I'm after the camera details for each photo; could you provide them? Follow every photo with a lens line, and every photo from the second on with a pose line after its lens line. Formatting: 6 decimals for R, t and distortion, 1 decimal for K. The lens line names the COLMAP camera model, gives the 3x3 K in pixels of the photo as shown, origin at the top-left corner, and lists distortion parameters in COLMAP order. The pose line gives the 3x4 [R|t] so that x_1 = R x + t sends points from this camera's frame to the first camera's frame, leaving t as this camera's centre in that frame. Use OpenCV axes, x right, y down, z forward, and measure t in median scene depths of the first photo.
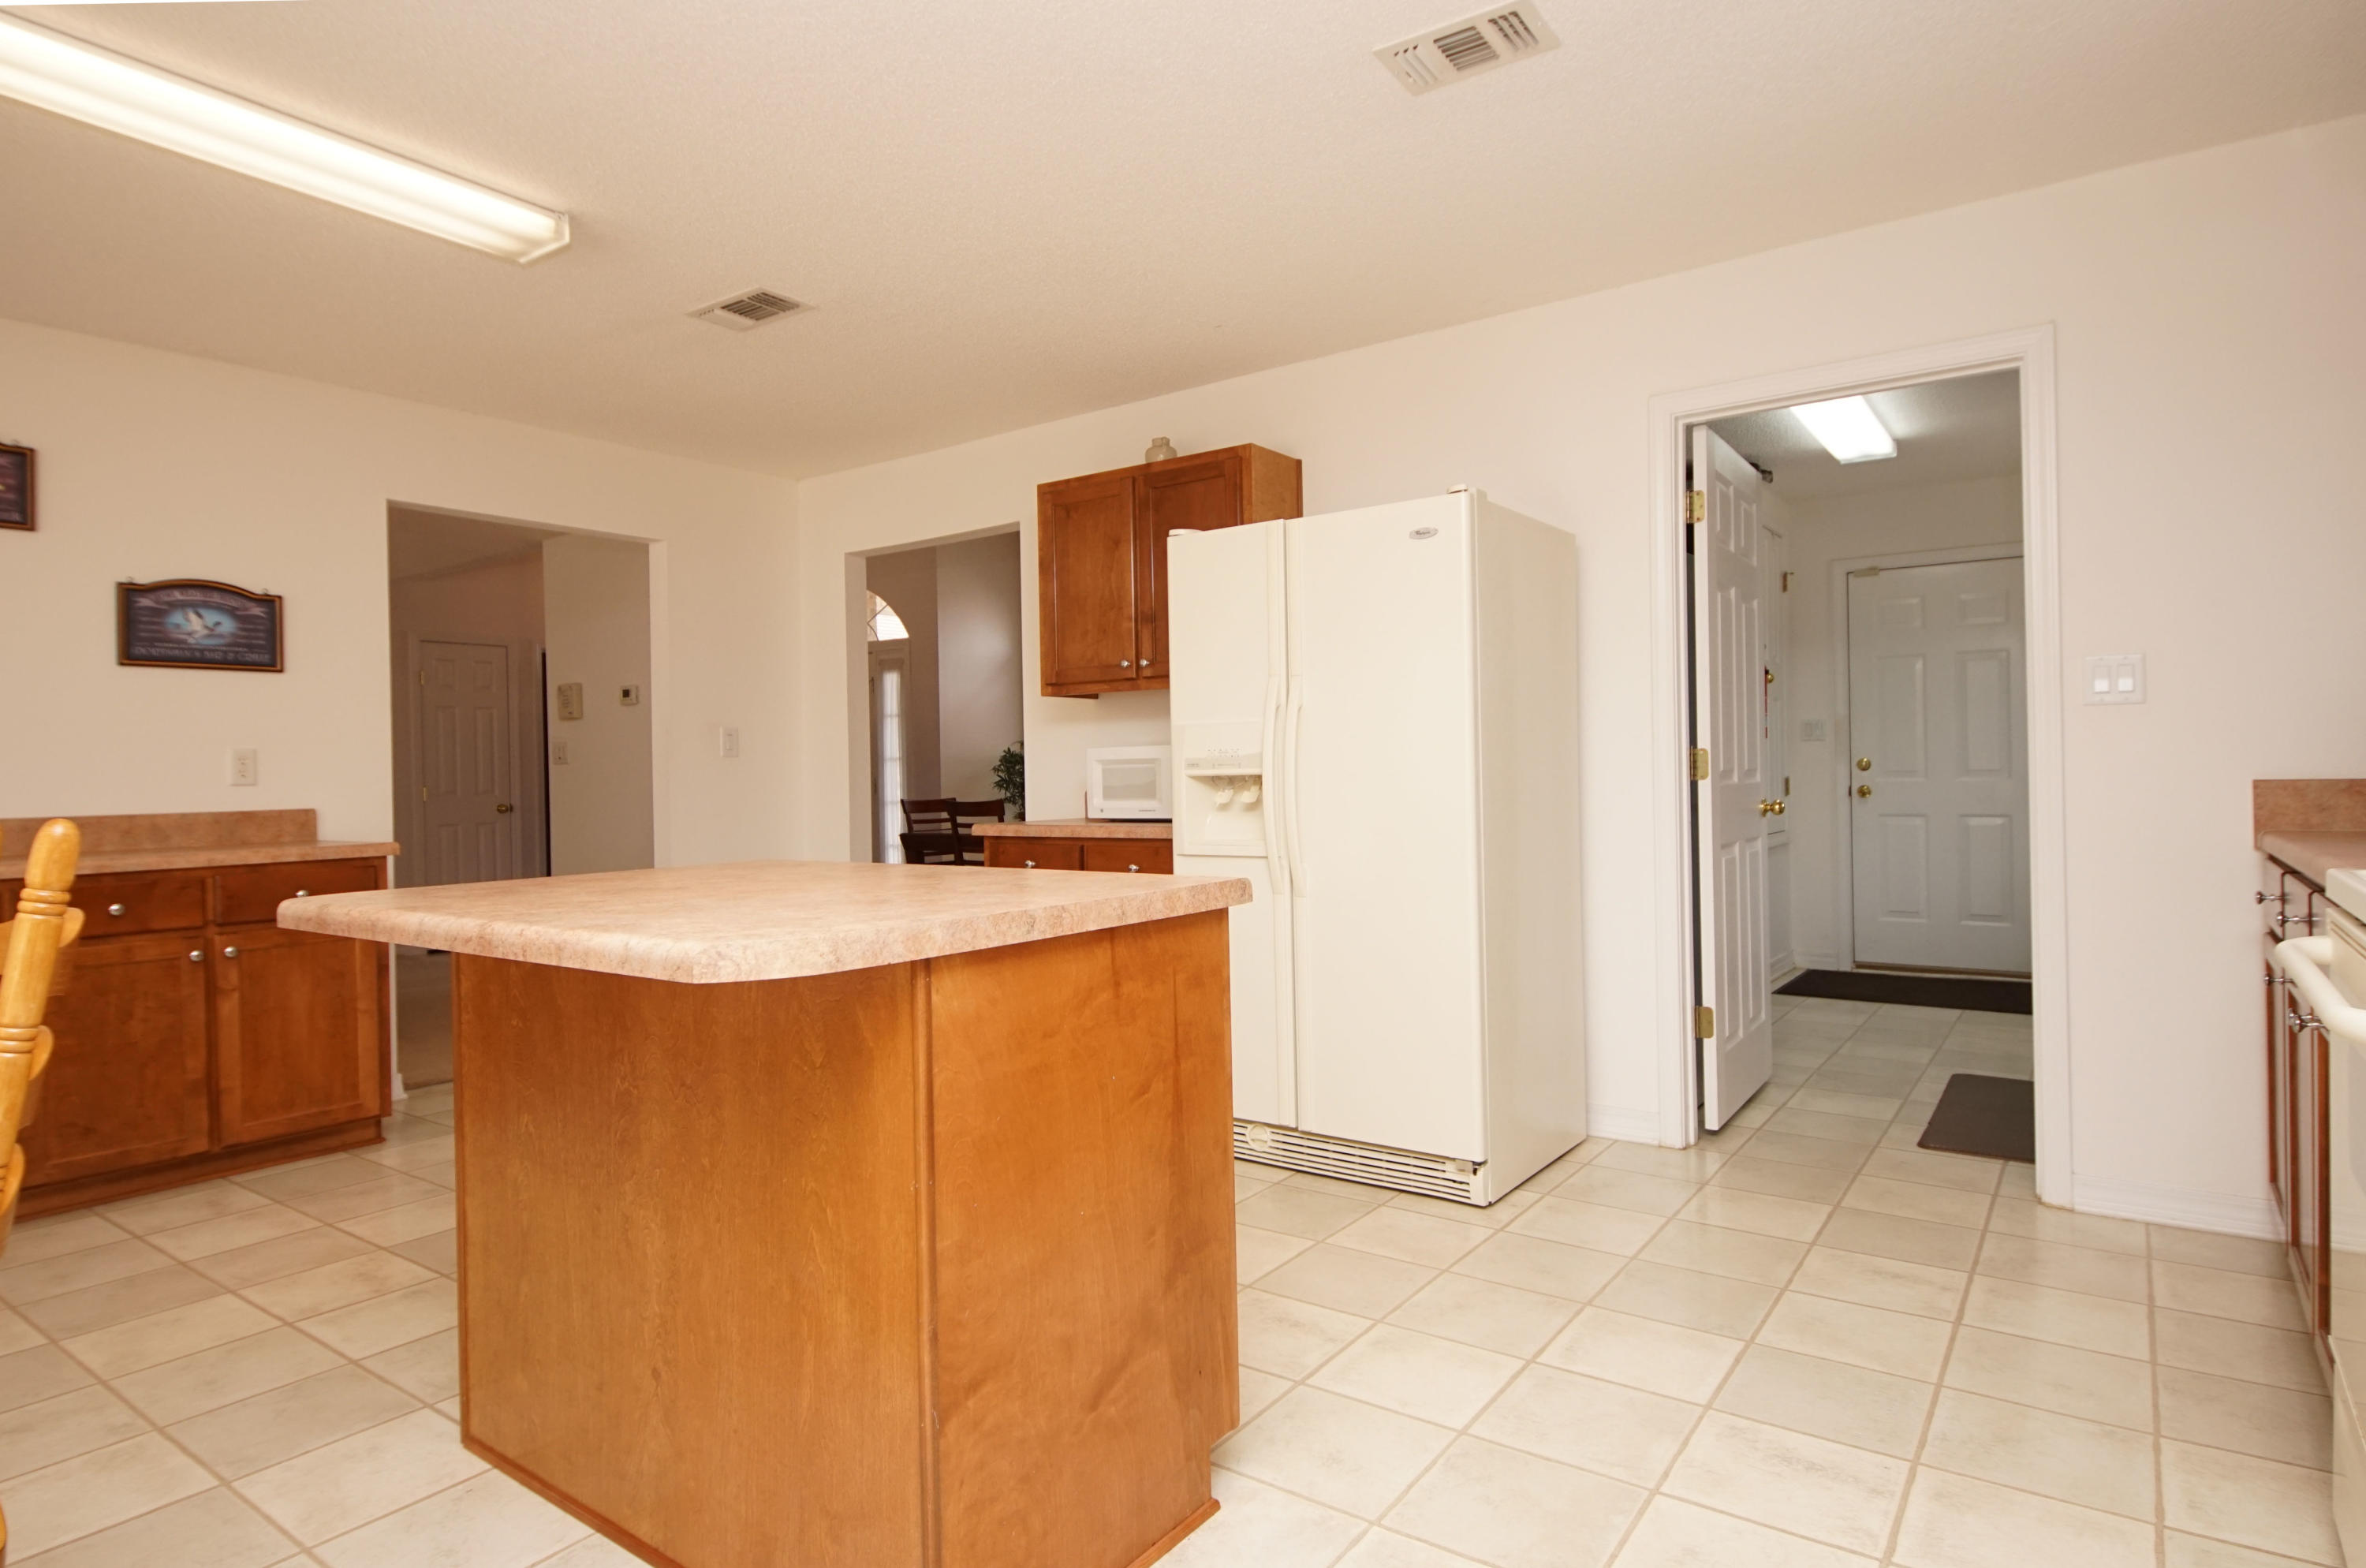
lens RADIAL K [[1286.0, 0, 1188.3], [0, 1286.0, 772.0], [0, 0, 1]] dist [0.027198, -0.001155]
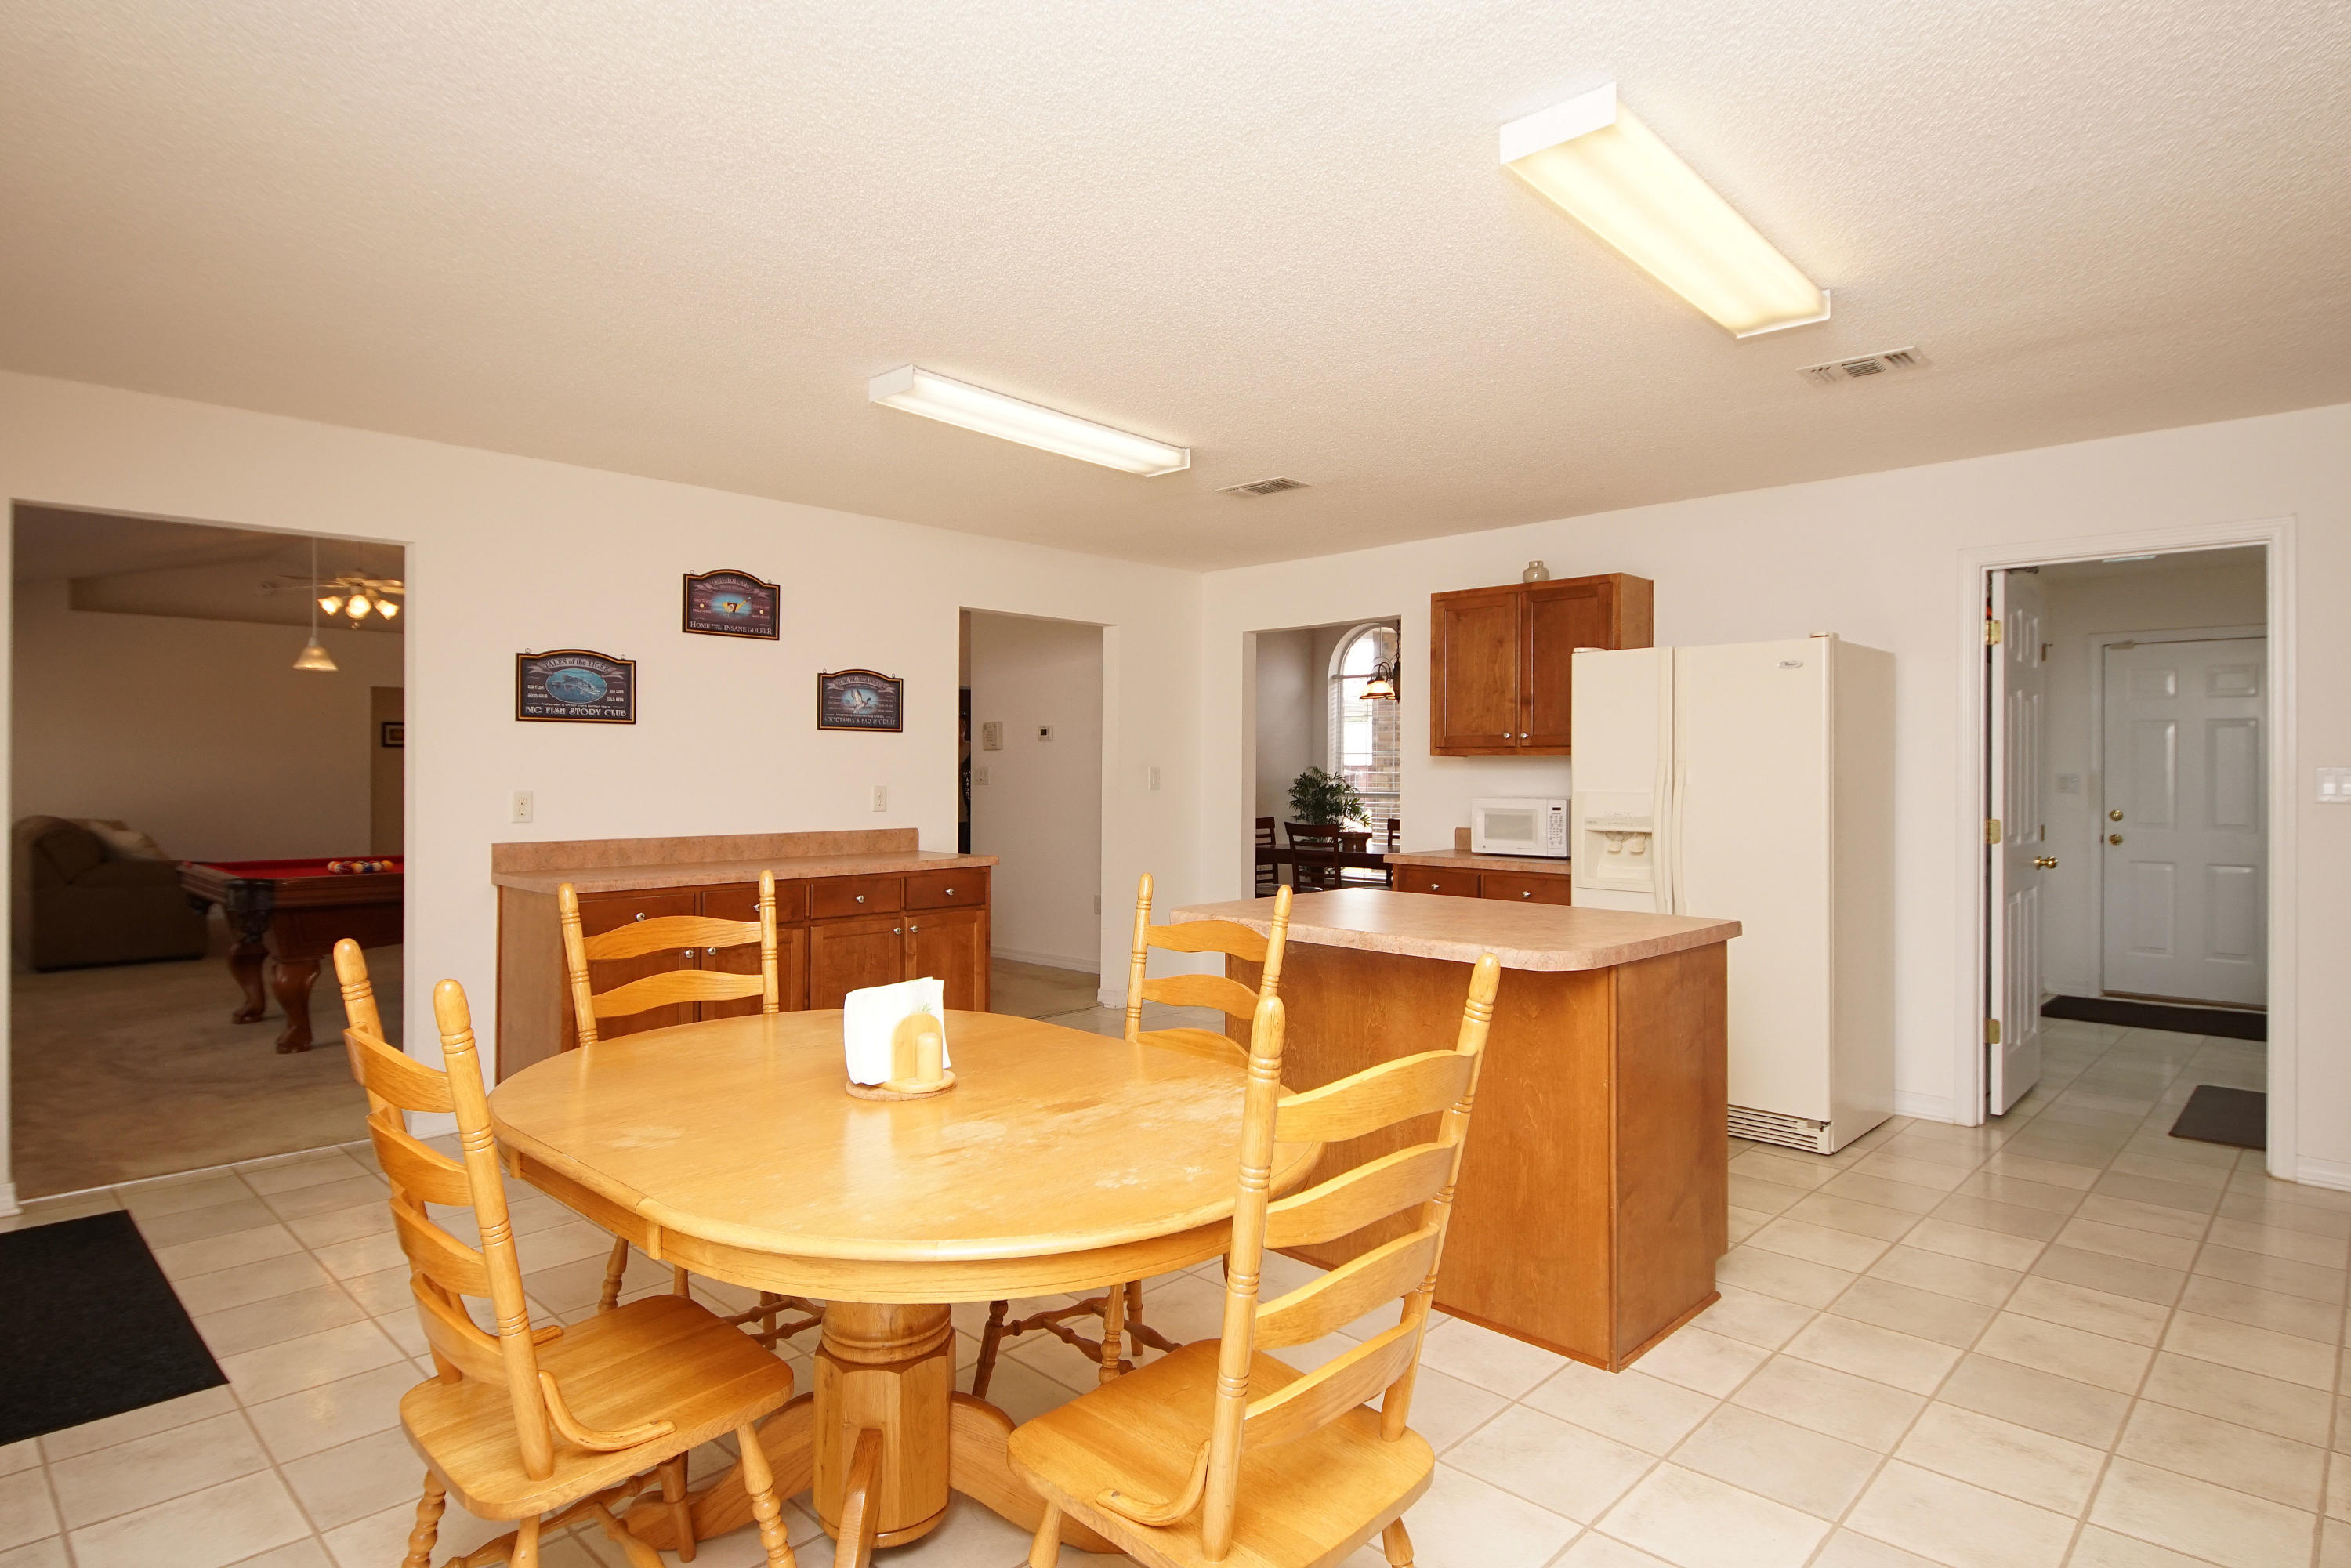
lens RADIAL K [[1264.5, 0, 1174.7], [0, 1264.5, 766.6], [0, 0, 1]] dist [0.032871, -0.028875]
pose [[0.989914, 0.022212, -0.139918, -0.221153], [-0.022537, 0.999746, -0.000740, -0.047866], [0.139866, 0.003886, 0.990163, -0.351677]]
